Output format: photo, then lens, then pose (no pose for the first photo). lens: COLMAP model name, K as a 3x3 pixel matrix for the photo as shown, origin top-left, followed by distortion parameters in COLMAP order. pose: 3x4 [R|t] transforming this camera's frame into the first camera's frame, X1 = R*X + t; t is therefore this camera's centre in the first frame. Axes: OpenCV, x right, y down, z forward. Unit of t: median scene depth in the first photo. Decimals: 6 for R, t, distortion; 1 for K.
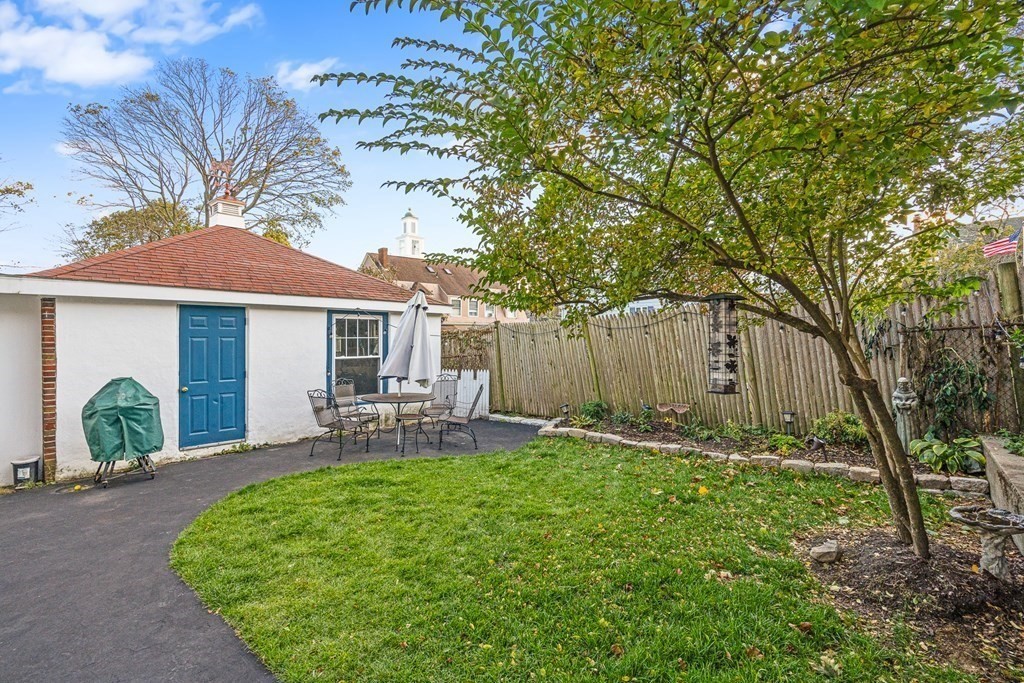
lens RADIAL K [[475.0, 0, 512.0], [0, 475.0, 341.3], [0, 0, 1]] dist [-0.004510, -0.000180]
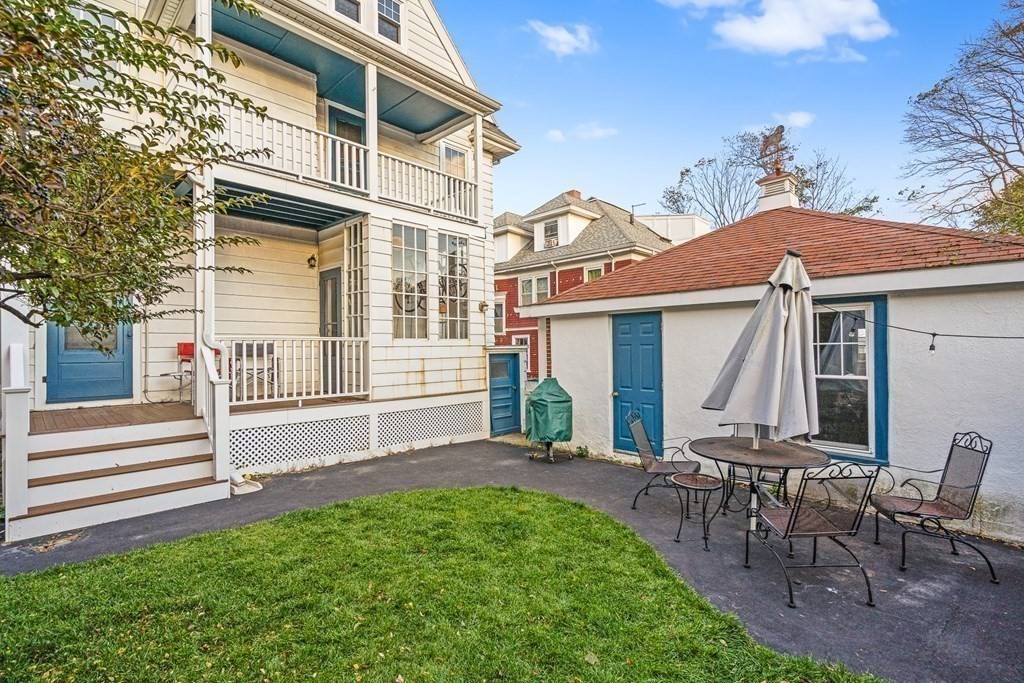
lens RADIAL K [[475.0, 0, 512.1], [0, 475.0, 344.0], [0, 0, 1]] dist [-0.004510, -0.000180]
pose [[-0.174990, 0.016322, -0.984435, 0.371200], [0.012908, 0.999815, 0.014283, -0.028639], [0.984486, -0.010208, -0.175168, 0.931964]]
